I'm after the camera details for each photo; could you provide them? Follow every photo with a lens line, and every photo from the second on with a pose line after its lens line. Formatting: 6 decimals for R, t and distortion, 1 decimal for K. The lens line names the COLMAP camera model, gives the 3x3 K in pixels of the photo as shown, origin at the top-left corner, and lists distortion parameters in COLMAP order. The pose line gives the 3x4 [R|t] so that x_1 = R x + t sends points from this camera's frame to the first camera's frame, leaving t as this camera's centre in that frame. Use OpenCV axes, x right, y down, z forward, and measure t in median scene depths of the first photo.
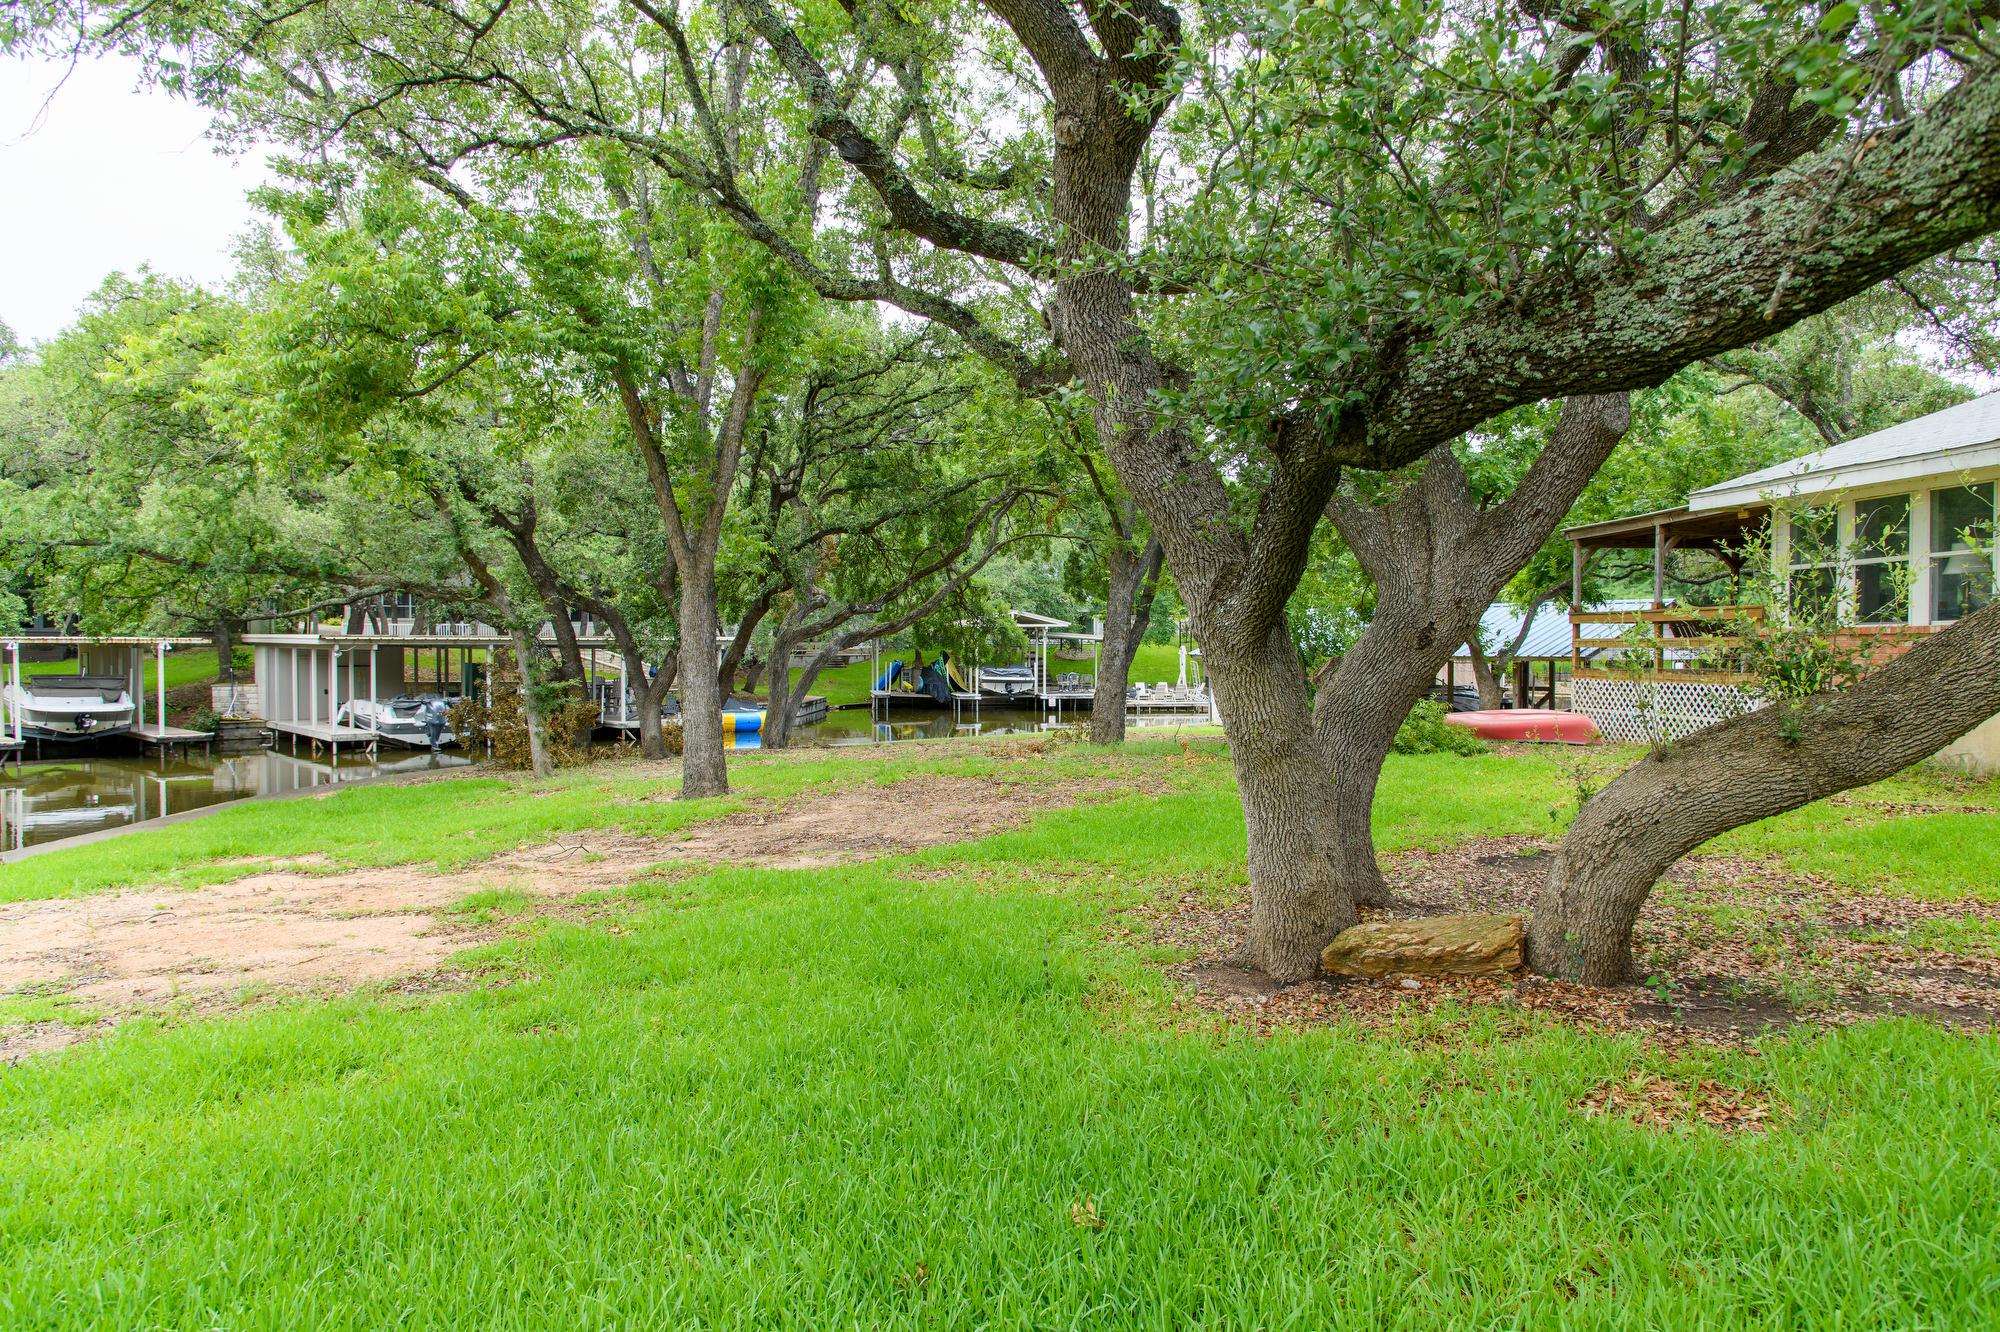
lens RADIAL K [[1342.3, 0, 1013.6], [0, 1342.3, 665.3], [0, 0, 1]] dist [0.001430, -0.000302]
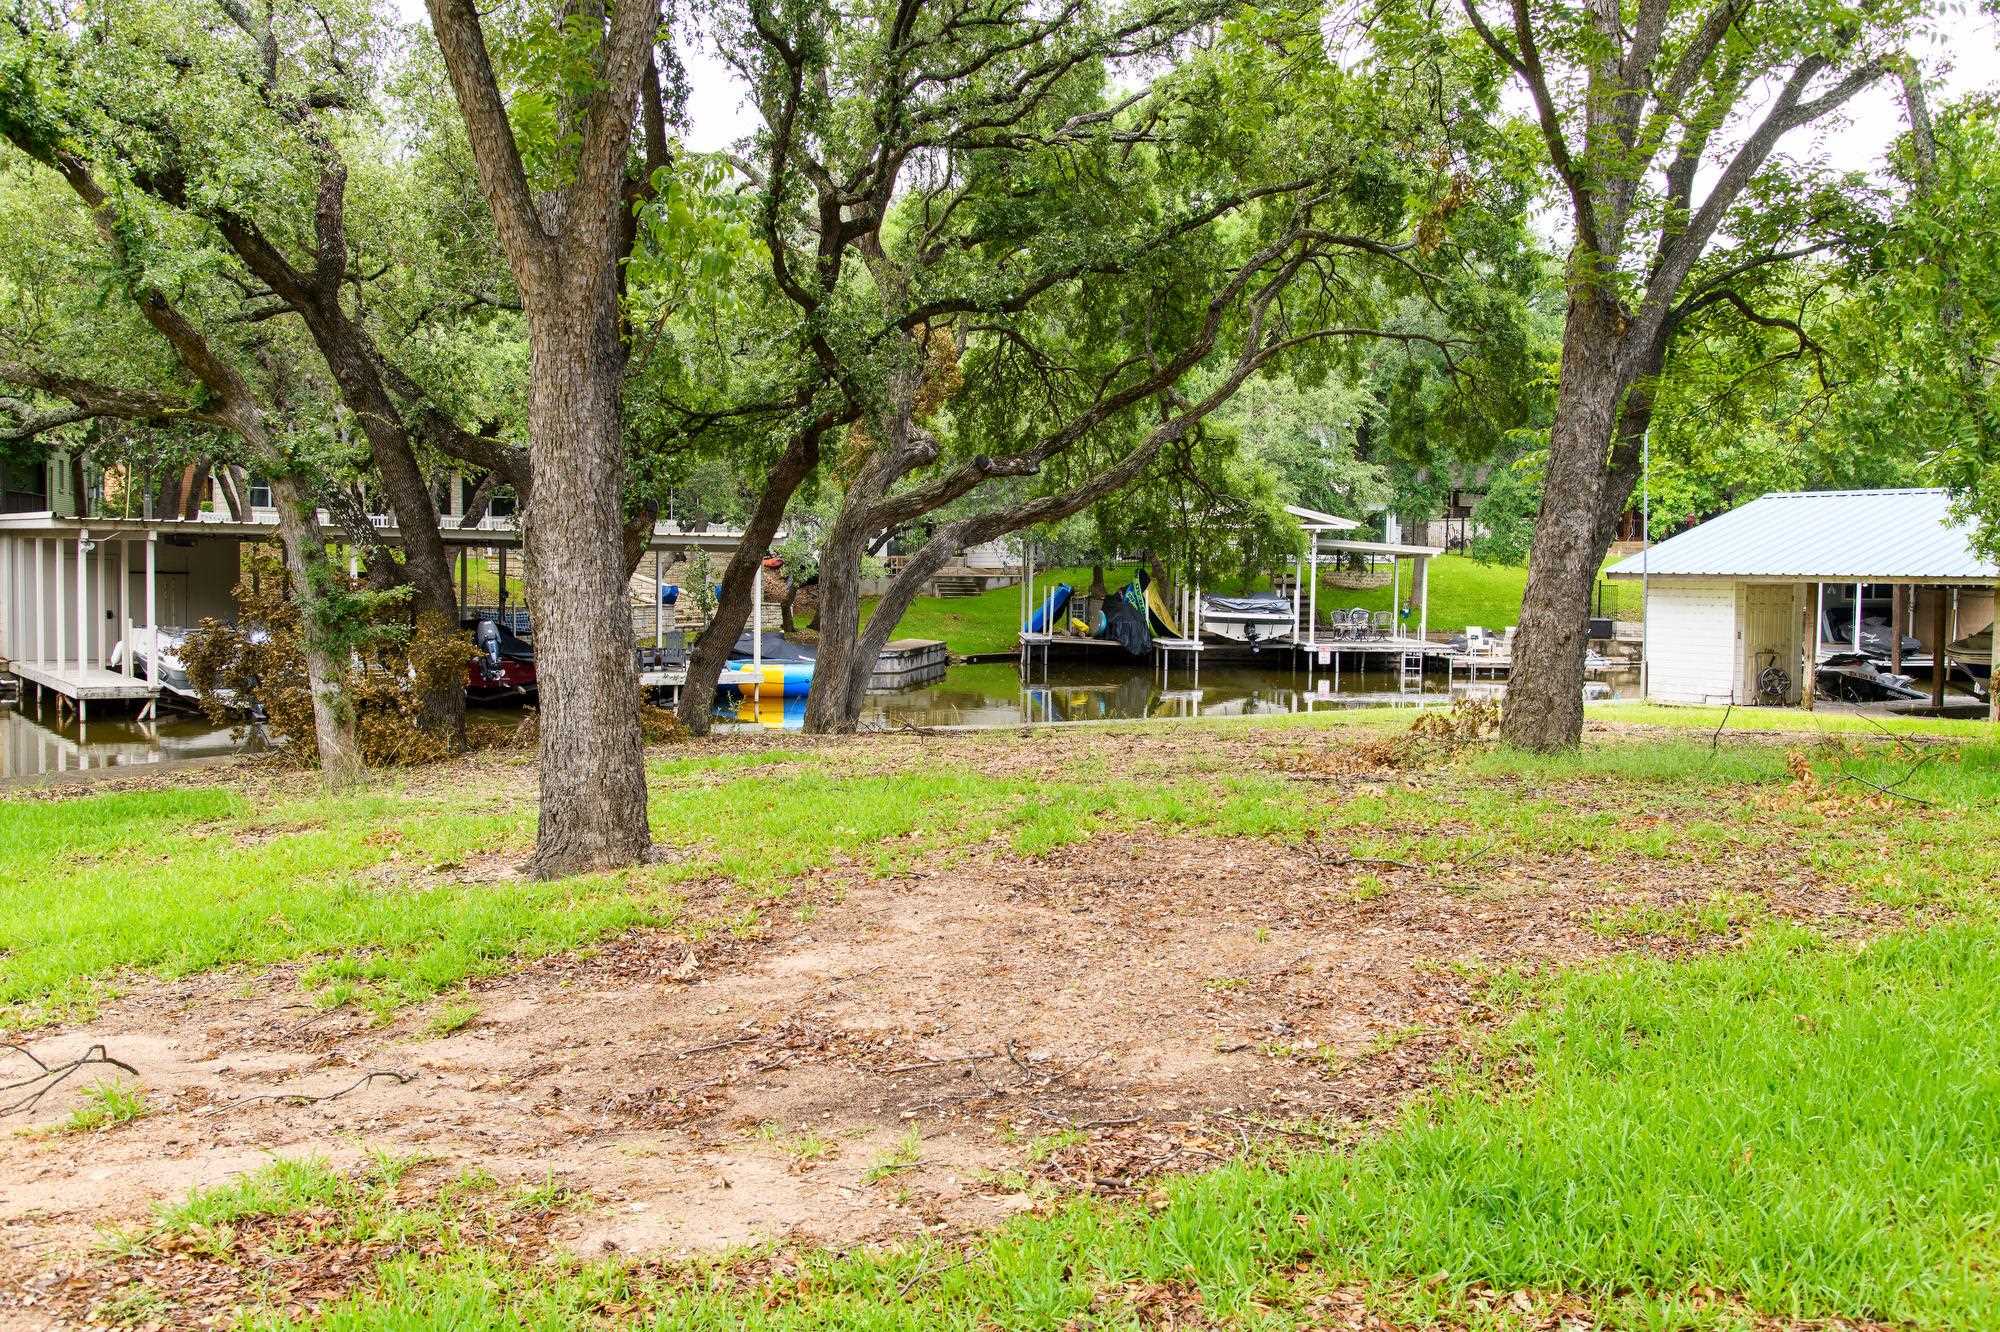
lens RADIAL K [[1933.6, 0, 1001.2], [0, 1933.6, 671.4], [0, 0, 1]] dist [0.022597, 0.000000]
pose [[0.993007, 0.020674, -0.116232, -0.020706], [-0.016541, 0.999200, 0.036415, 0.007883], [0.116891, -0.034238, 0.992554, 0.216557]]
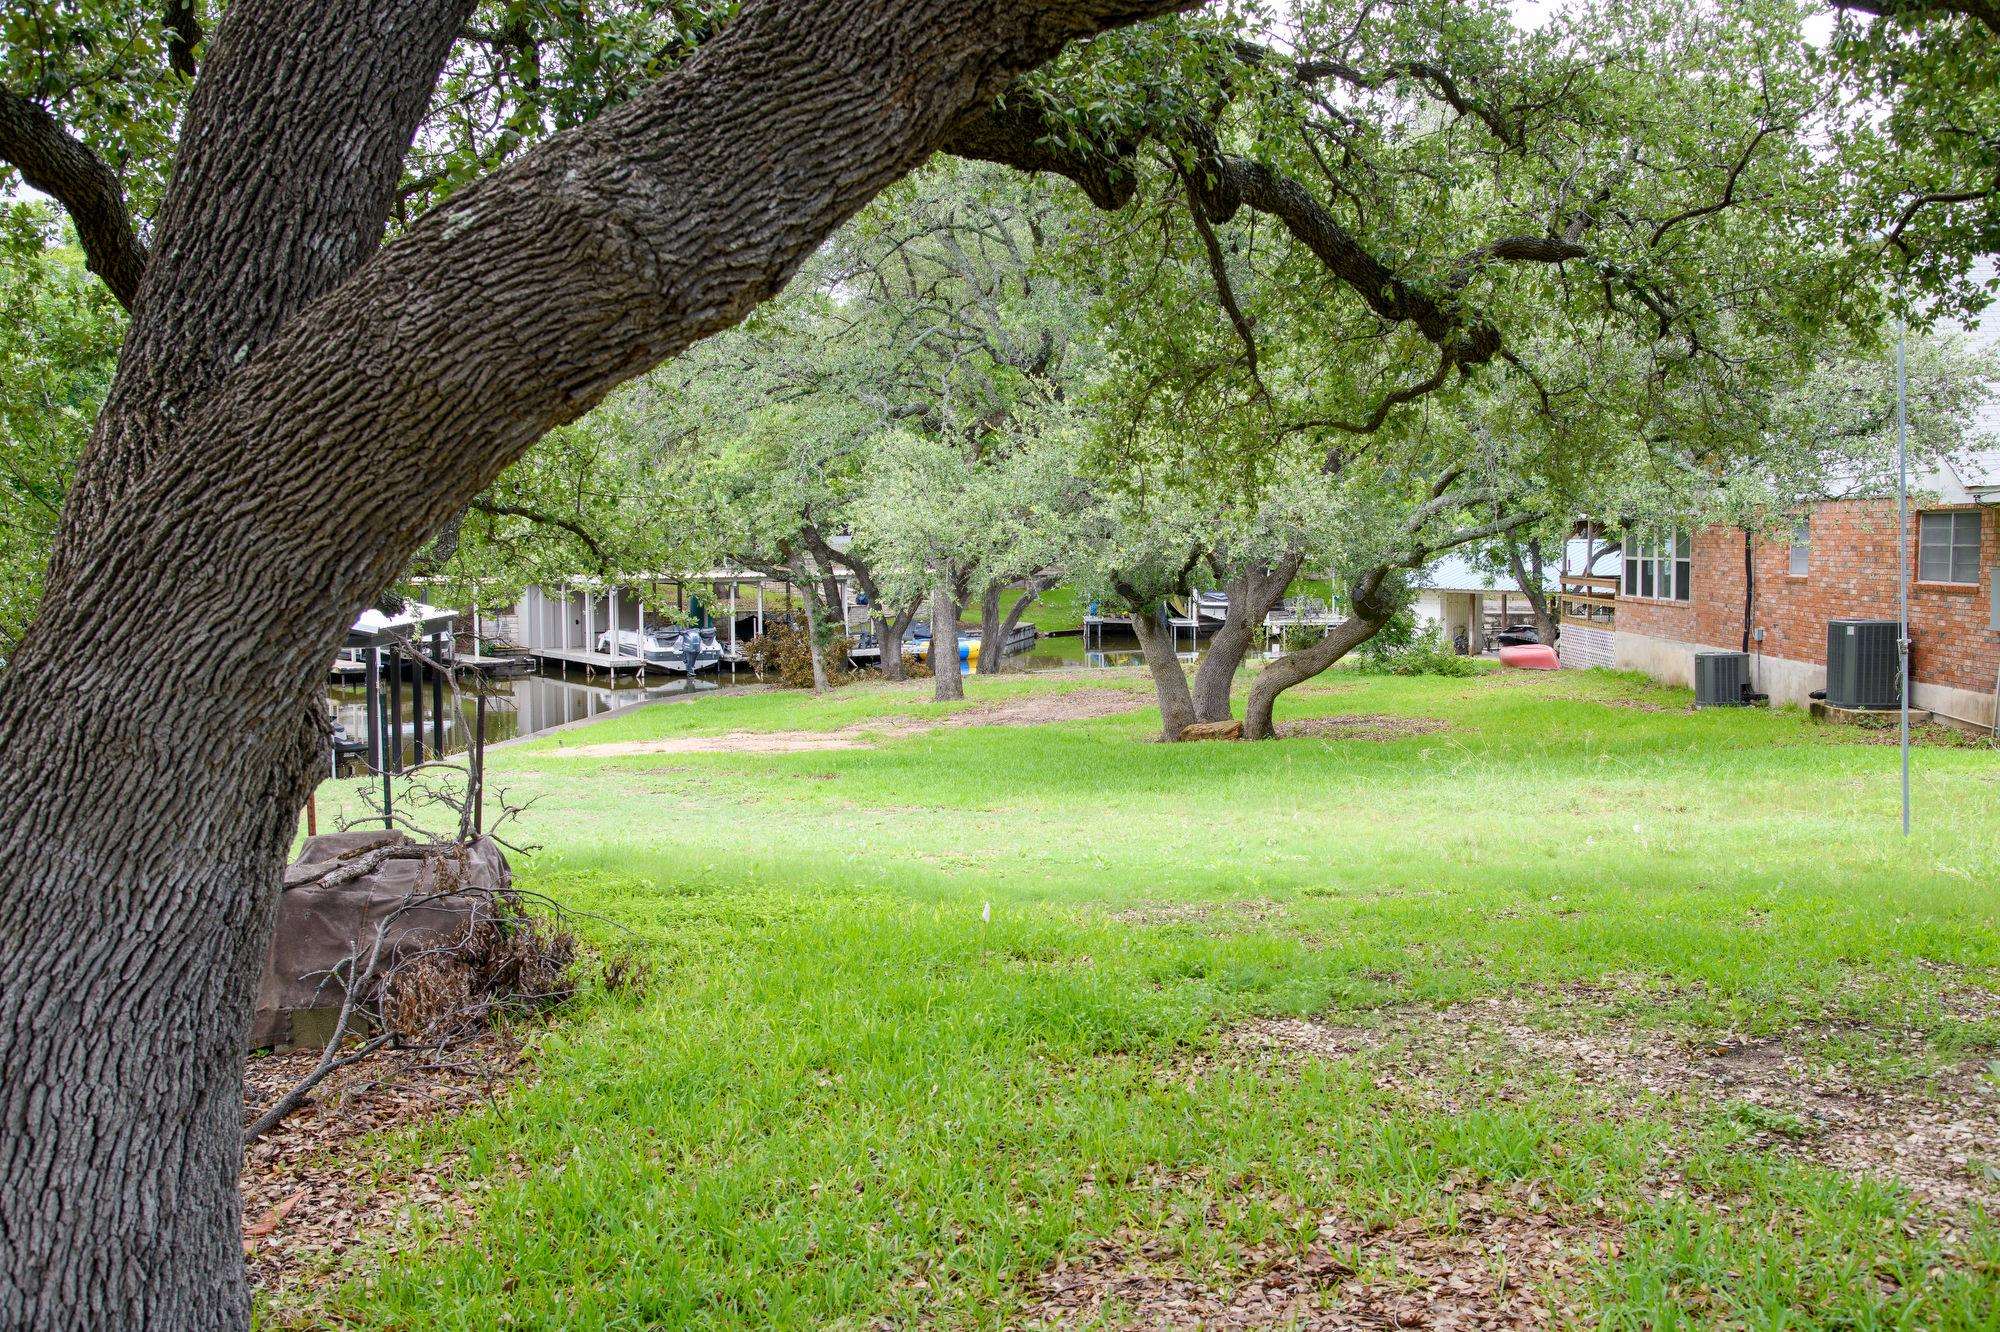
lens RADIAL K [[2065.9, 0, 1010.7], [0, 2065.9, 662.4], [0, 0, 1]] dist [0.014738, 0.000000]
pose [[0.987916, 0.003312, -0.154955, 0.107844], [0.004476, 0.998745, 0.049879, -0.033781], [0.154926, -0.049970, 0.986662, -0.684057]]
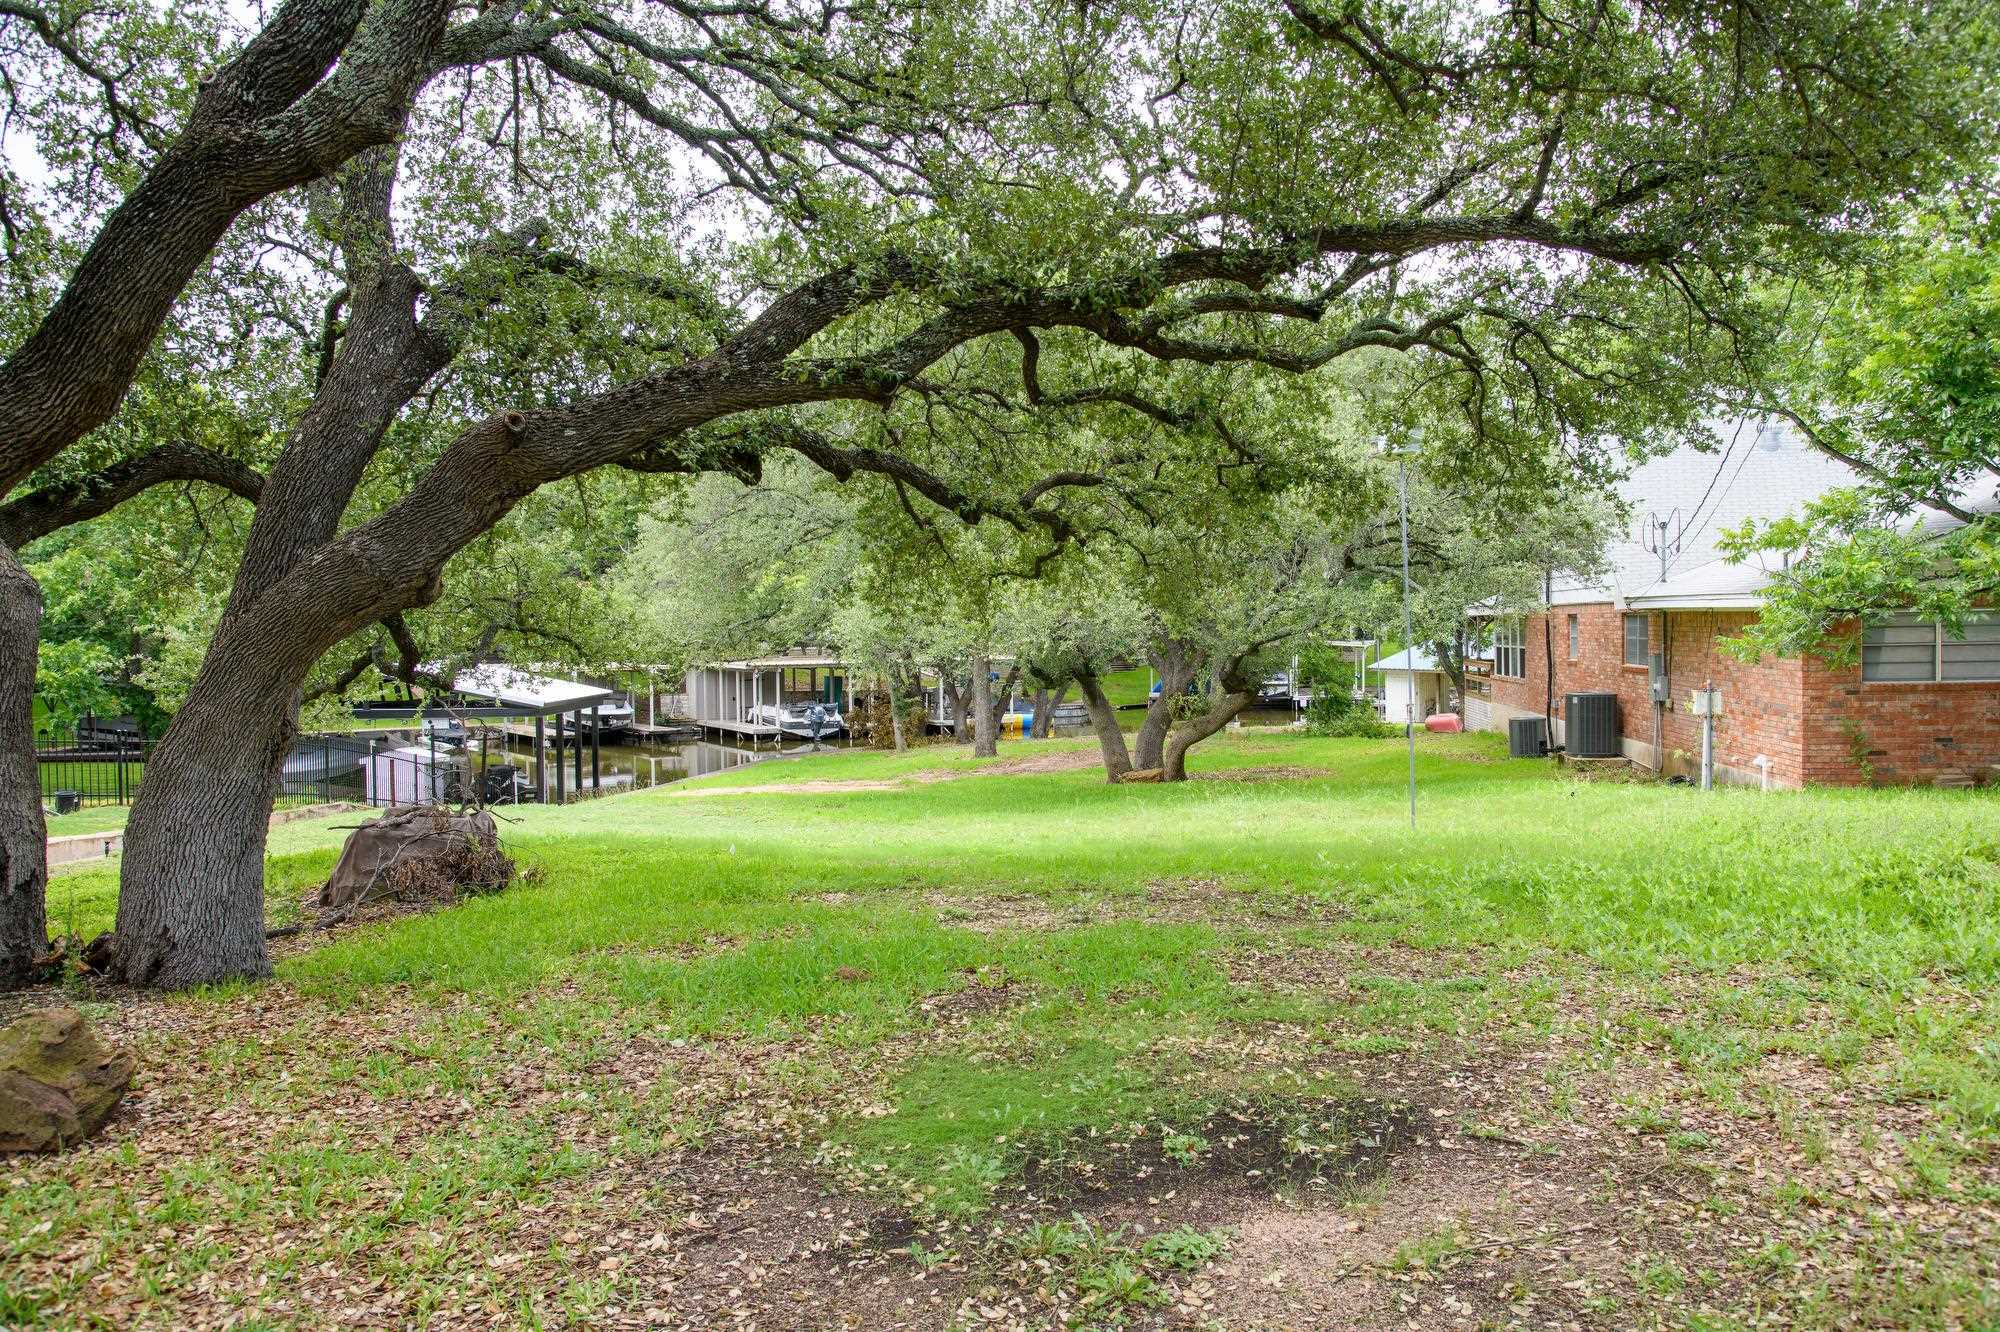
lens RADIAL K [[1782.9, 0, 990.3], [0, 1782.9, 666.1], [0, 0, 1]] dist [-0.008822, 0.001085]
pose [[0.969344, -0.007683, -0.245587, 0.222244], [0.010691, 0.999883, 0.010915, -0.035917], [0.245475, -0.013206, 0.969313, -0.814455]]
